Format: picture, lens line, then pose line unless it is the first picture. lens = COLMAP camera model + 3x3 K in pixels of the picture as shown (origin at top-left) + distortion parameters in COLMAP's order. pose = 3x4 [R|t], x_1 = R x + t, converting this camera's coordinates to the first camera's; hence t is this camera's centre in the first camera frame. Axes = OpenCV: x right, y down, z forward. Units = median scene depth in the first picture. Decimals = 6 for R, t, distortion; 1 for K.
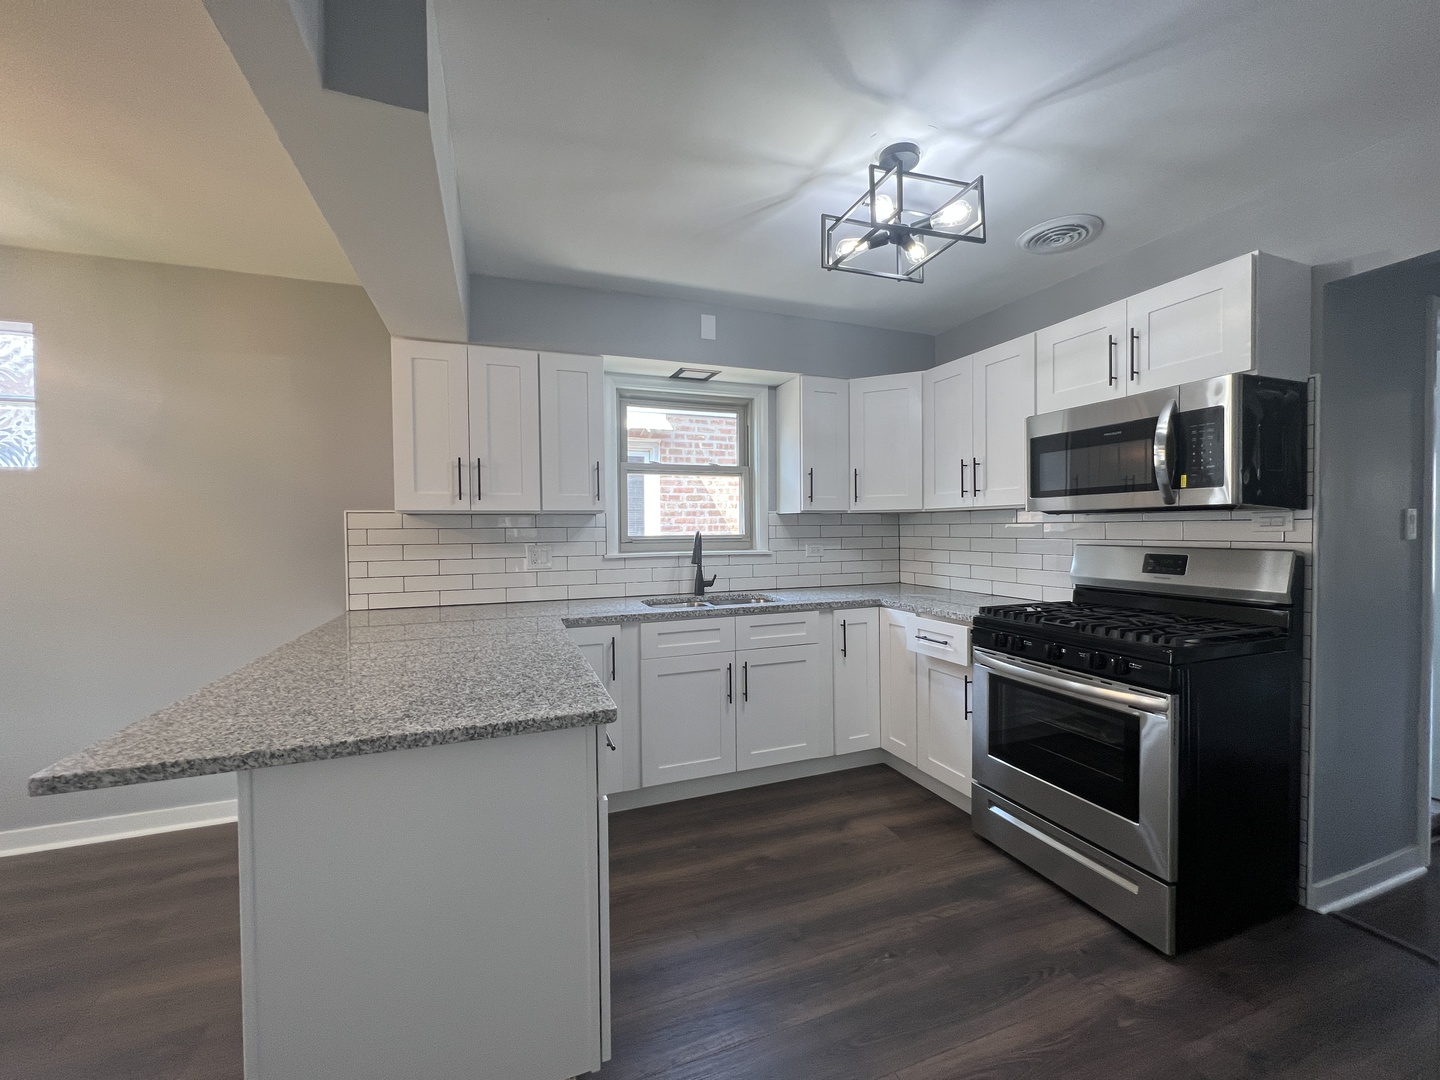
lens RADIAL K [[581.0, 0, 715.5], [0, 581.0, 536.8], [0, 0, 1]] dist [-0.000266, 0.000553]
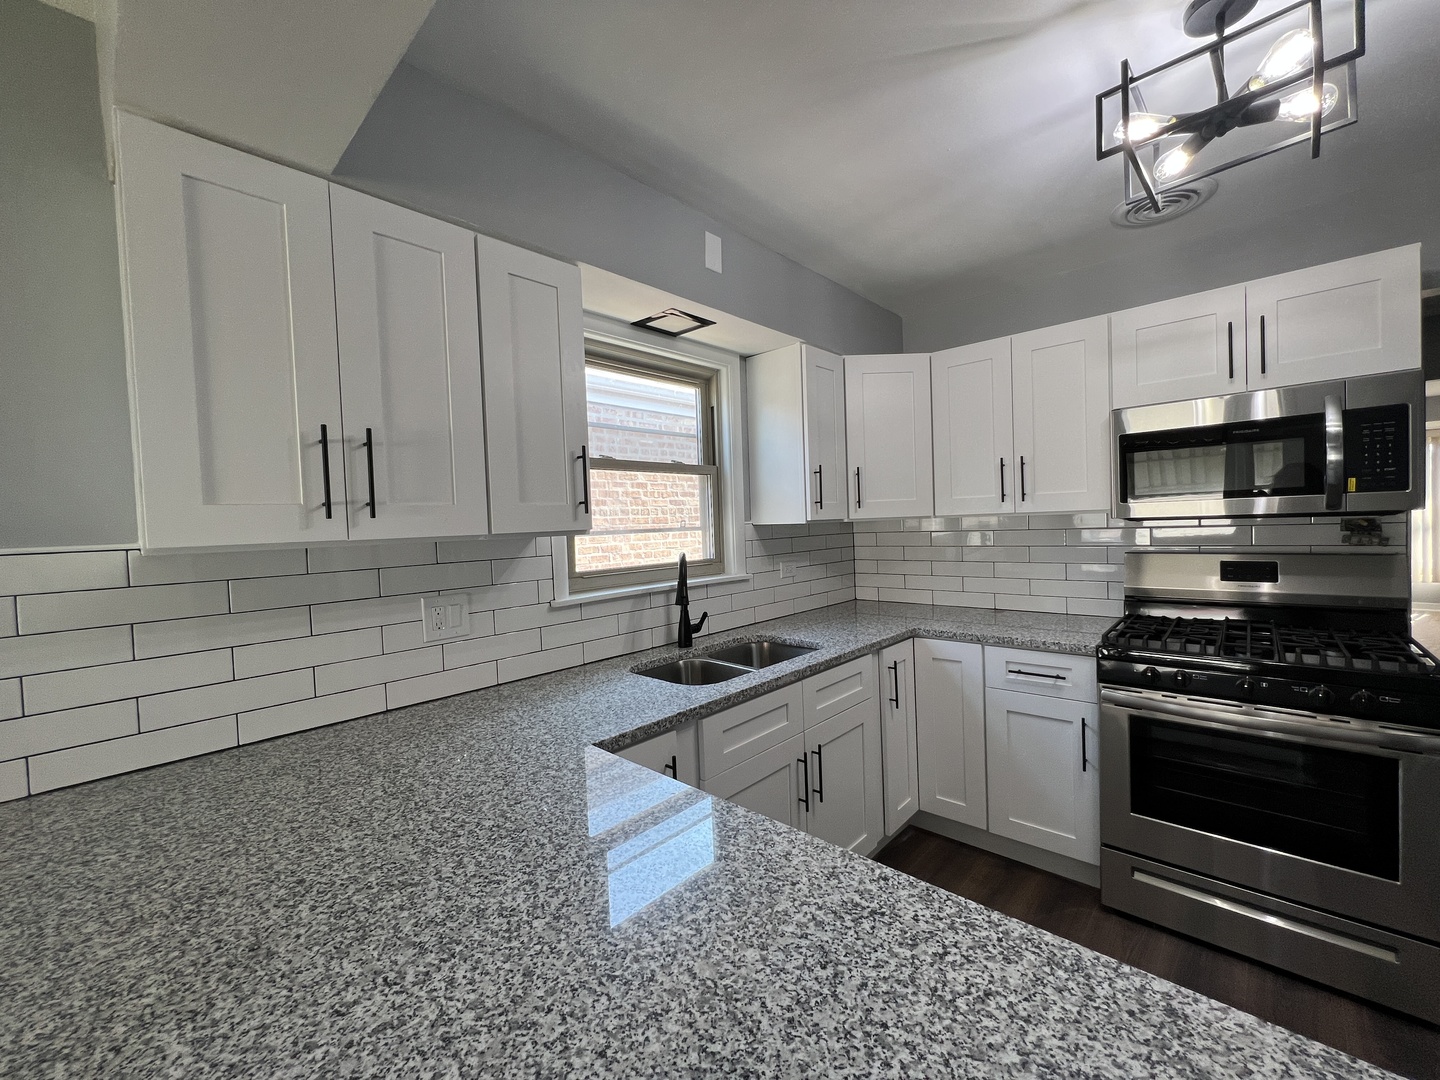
lens RADIAL K [[581.0, 0, 716.0], [0, 581.0, 536.5], [0, 0, 1]] dist [-0.000266, 0.000553]
pose [[0.895694, -0.035588, 0.443245, -0.405386], [0.036621, 0.999310, 0.006231, -0.045380], [-0.443161, 0.010652, 0.896379, 0.502293]]
